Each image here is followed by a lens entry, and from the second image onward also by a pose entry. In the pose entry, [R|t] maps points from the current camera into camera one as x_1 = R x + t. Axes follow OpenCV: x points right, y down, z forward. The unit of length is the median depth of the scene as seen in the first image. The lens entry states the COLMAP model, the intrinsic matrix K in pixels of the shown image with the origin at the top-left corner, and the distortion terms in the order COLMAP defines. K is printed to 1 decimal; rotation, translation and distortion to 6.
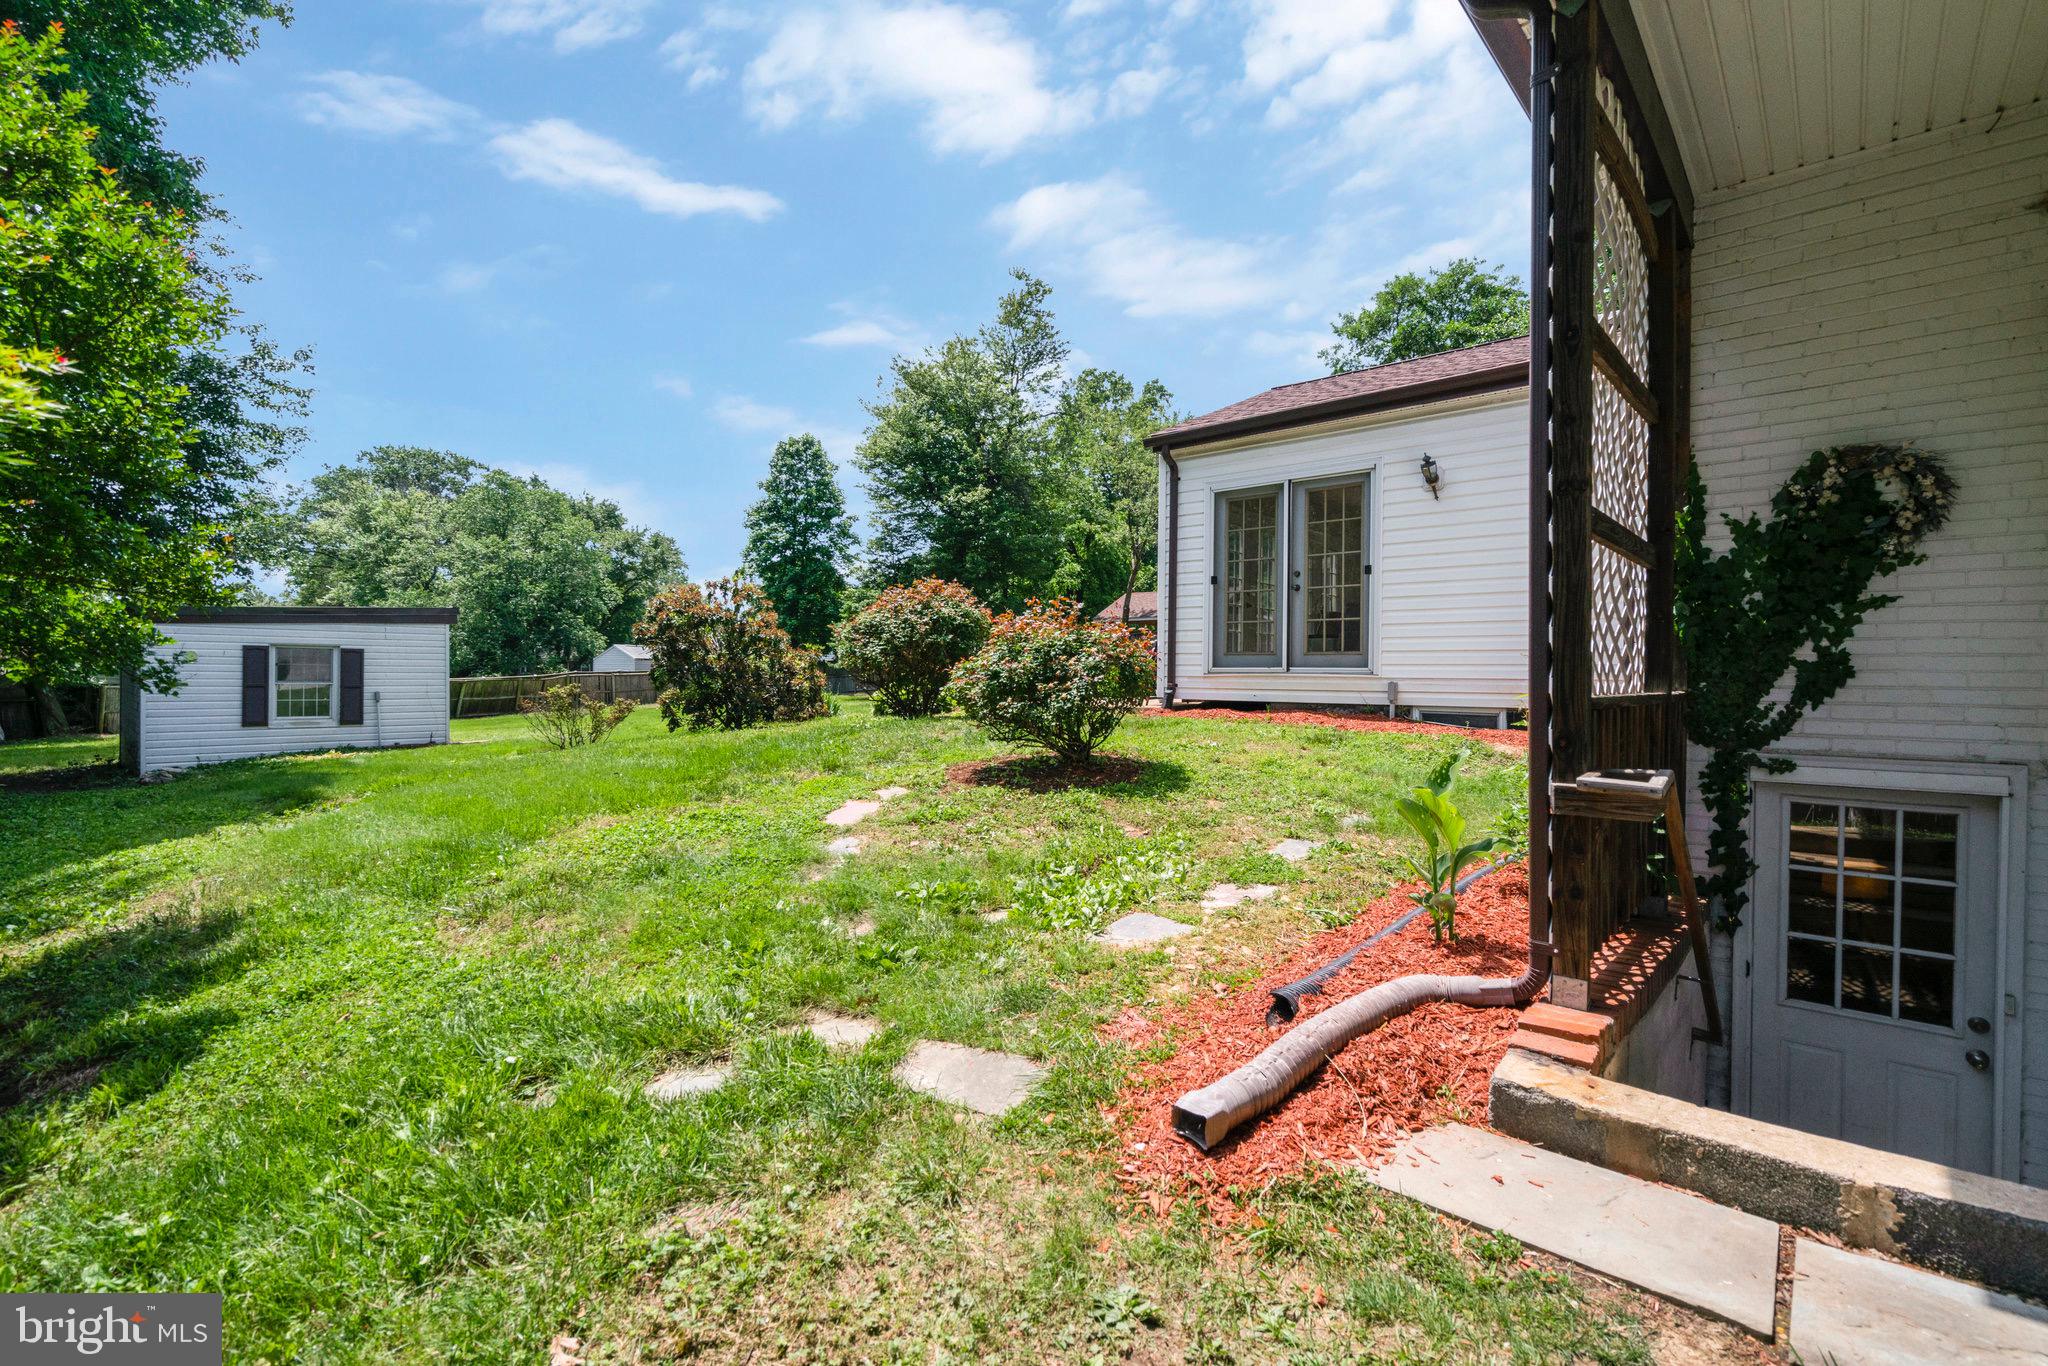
lens RADIAL K [[917.9, 0, 1024.0], [0, 917.9, 683.0], [0, 0, 1]] dist [-0.001348, -0.000121]
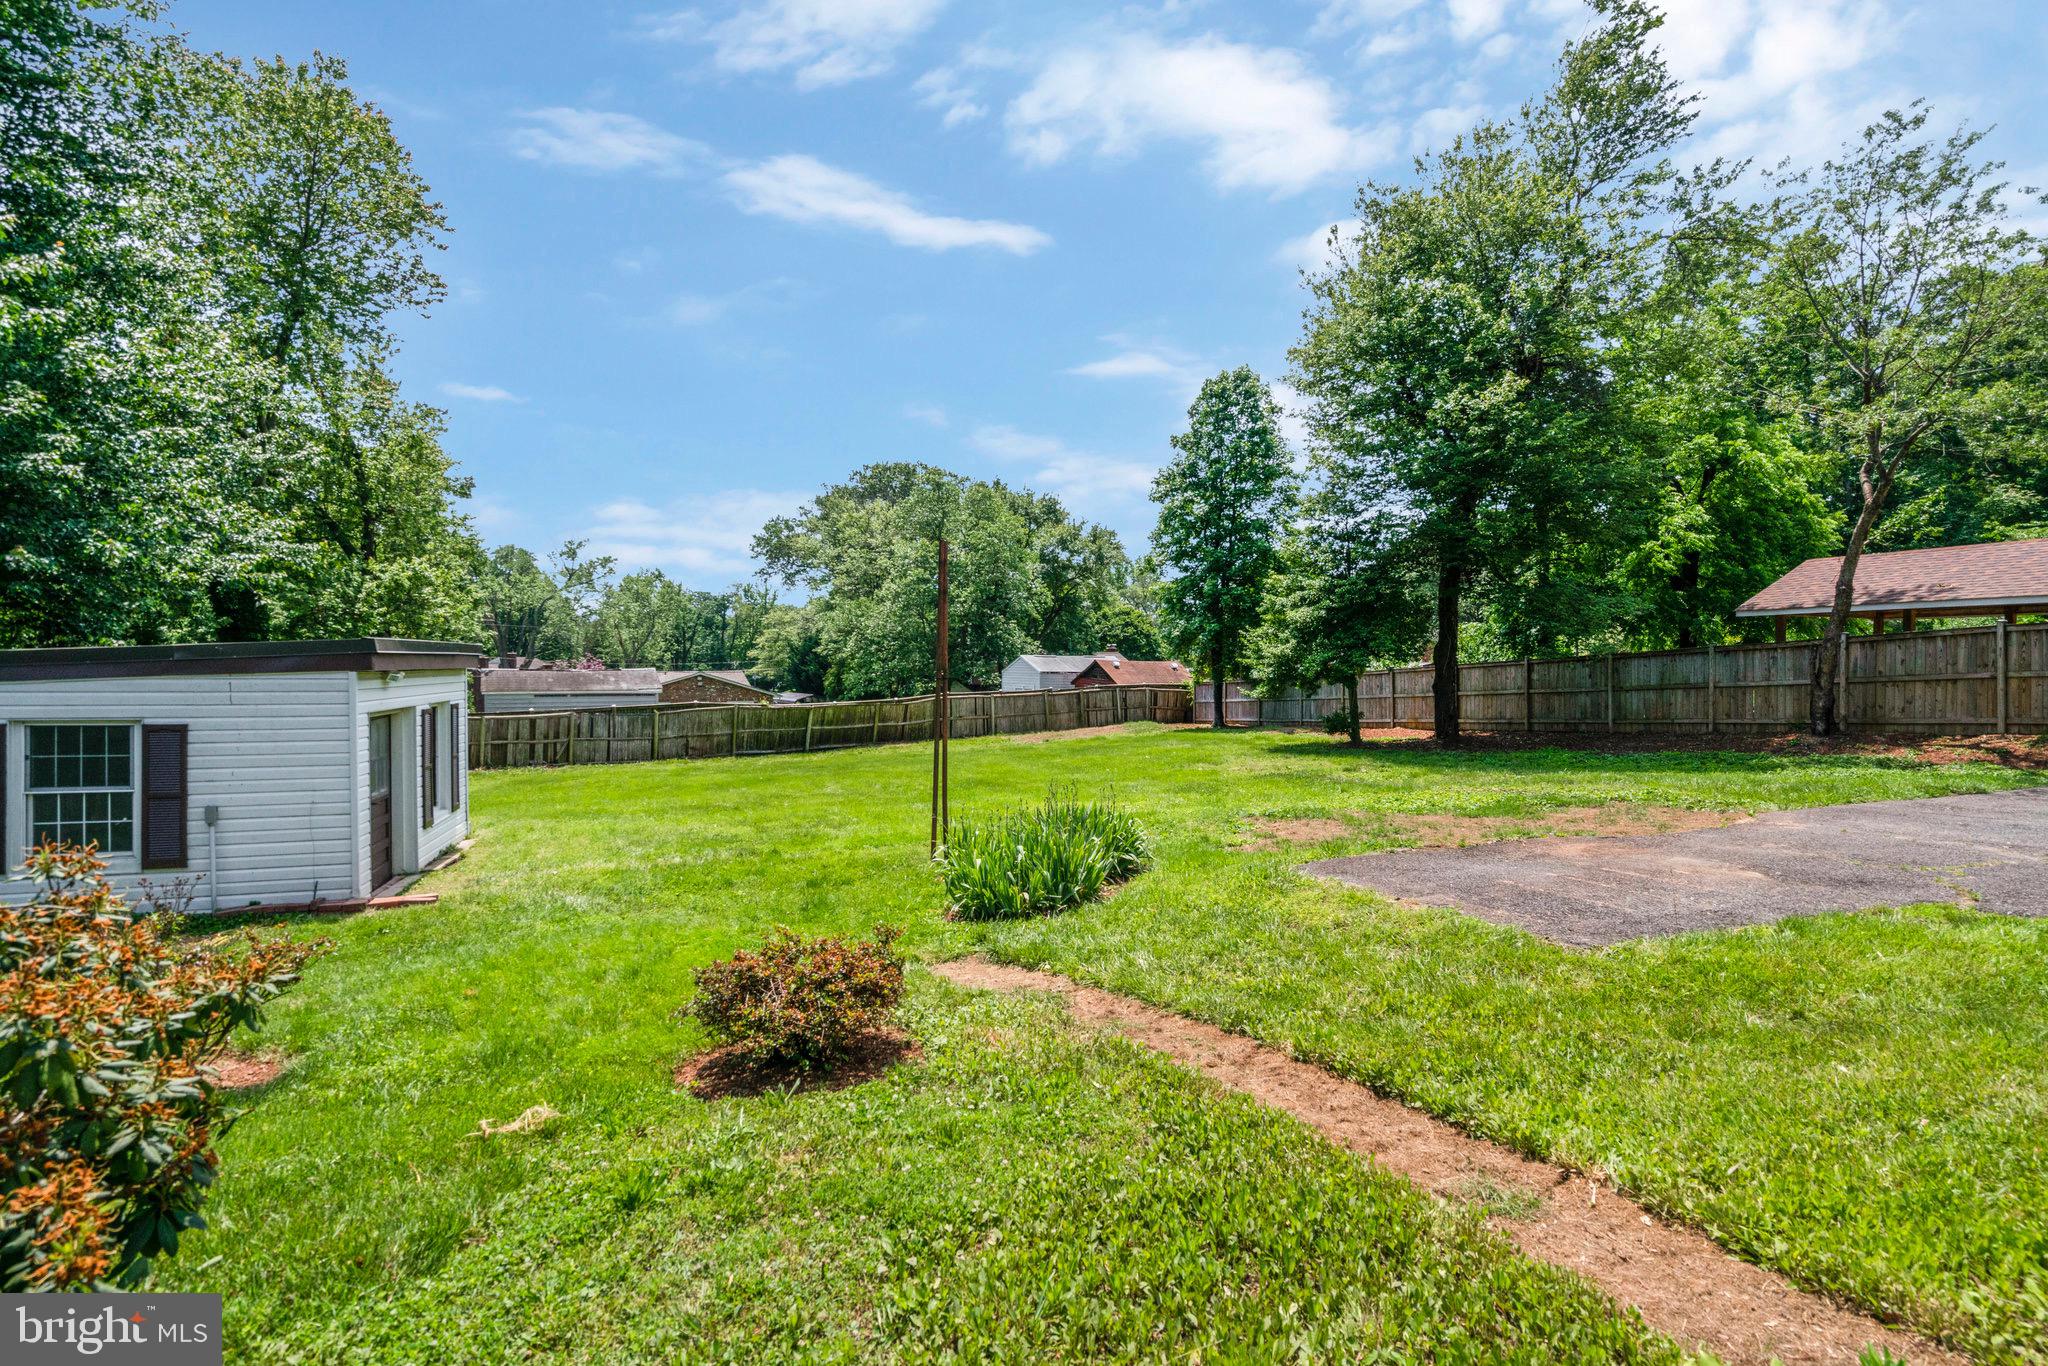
lens RADIAL K [[917.9, 0, 1024.0], [0, 917.9, 683.0], [0, 0, 1]] dist [-0.001348, -0.000121]
pose [[0.865682, 0.010980, -0.500474, -0.016436], [-0.008099, 0.999936, 0.007927, -0.025573], [0.500529, -0.002809, 0.865715, 0.293110]]
